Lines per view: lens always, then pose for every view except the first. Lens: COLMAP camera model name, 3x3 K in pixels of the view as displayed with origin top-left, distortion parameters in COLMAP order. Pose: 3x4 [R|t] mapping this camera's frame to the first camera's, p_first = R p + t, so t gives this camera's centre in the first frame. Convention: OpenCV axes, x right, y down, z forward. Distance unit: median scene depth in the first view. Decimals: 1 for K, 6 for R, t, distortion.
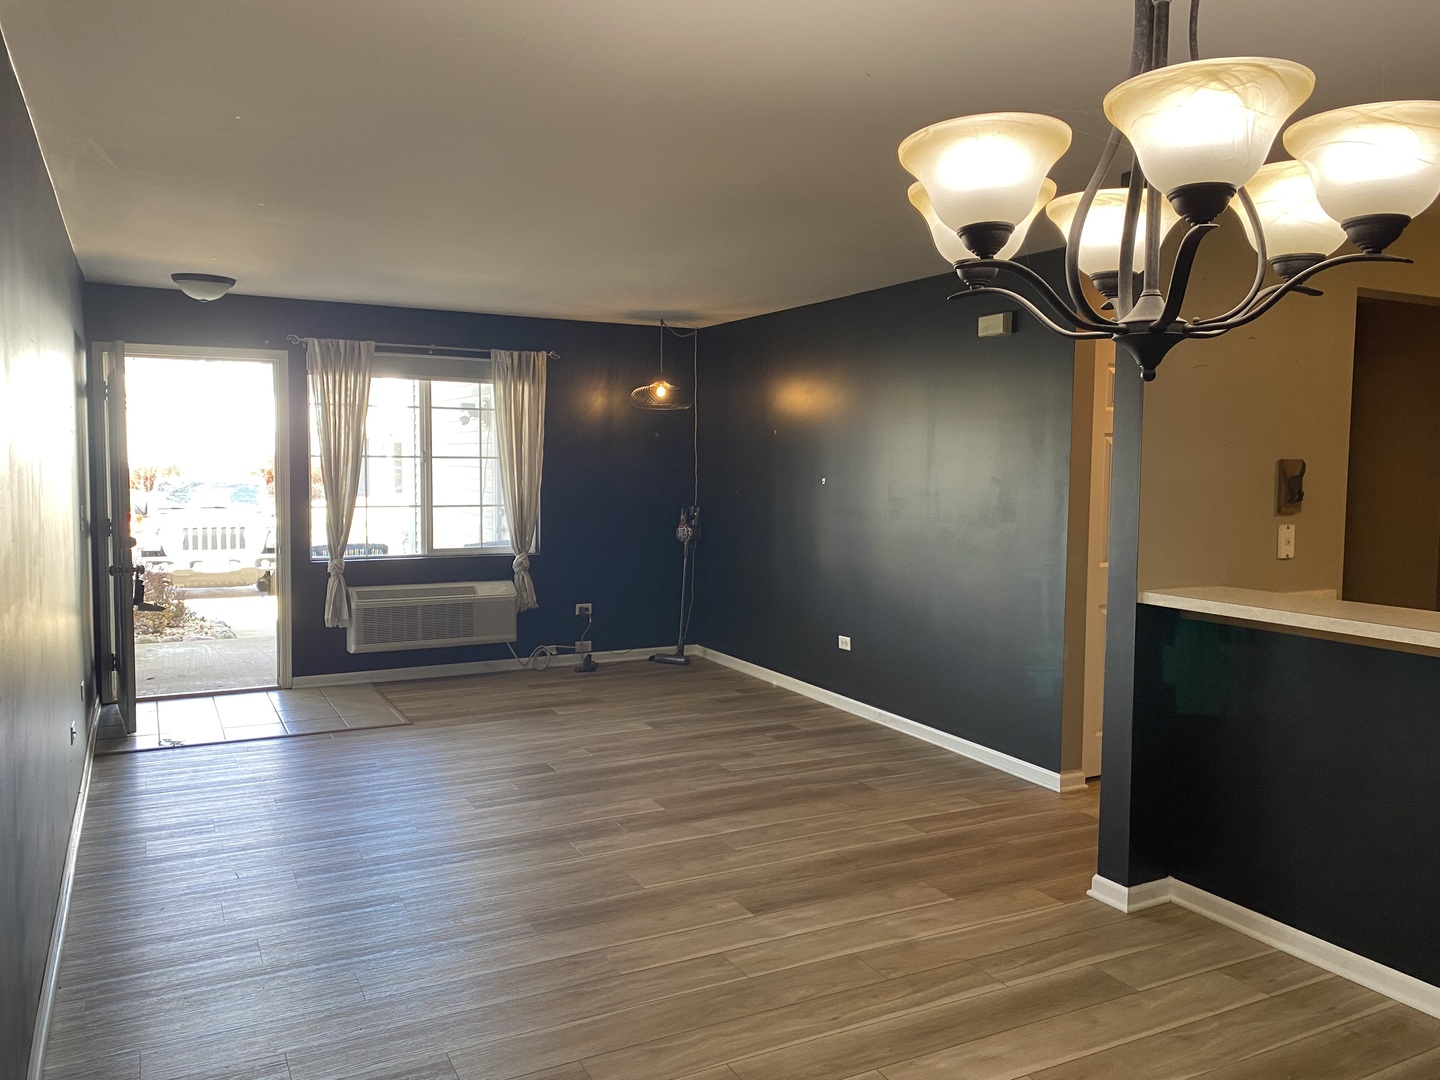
lens RADIAL K [[1079.9, 0, 720.0], [0, 1079.9, 540.0], [0, 0, 1]] dist [0.277049, -0.648584]
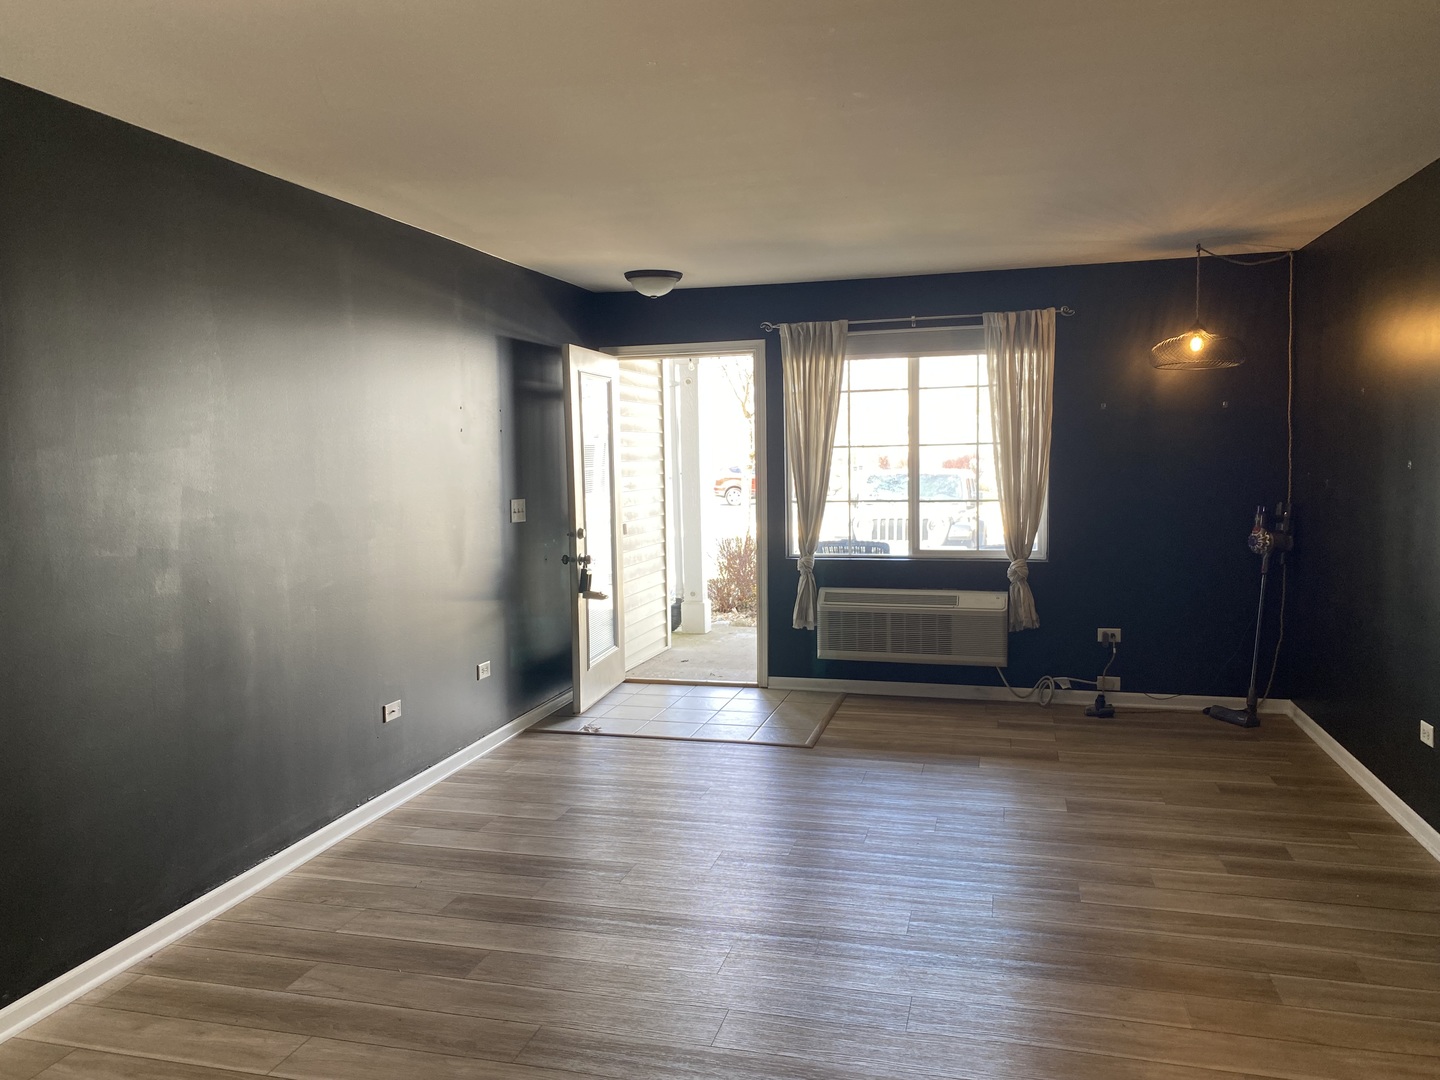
lens RADIAL K [[1092.3, 0, 716.7], [0, 1092.3, 525.2], [0, 0, 1]] dist [0.002699, -0.001295]
pose [[0.724775, 0.024272, -0.688557, 0.220493], [-0.028237, 0.999586, 0.005513, -0.011667], [0.688406, 0.015447, 0.725161, 0.260704]]
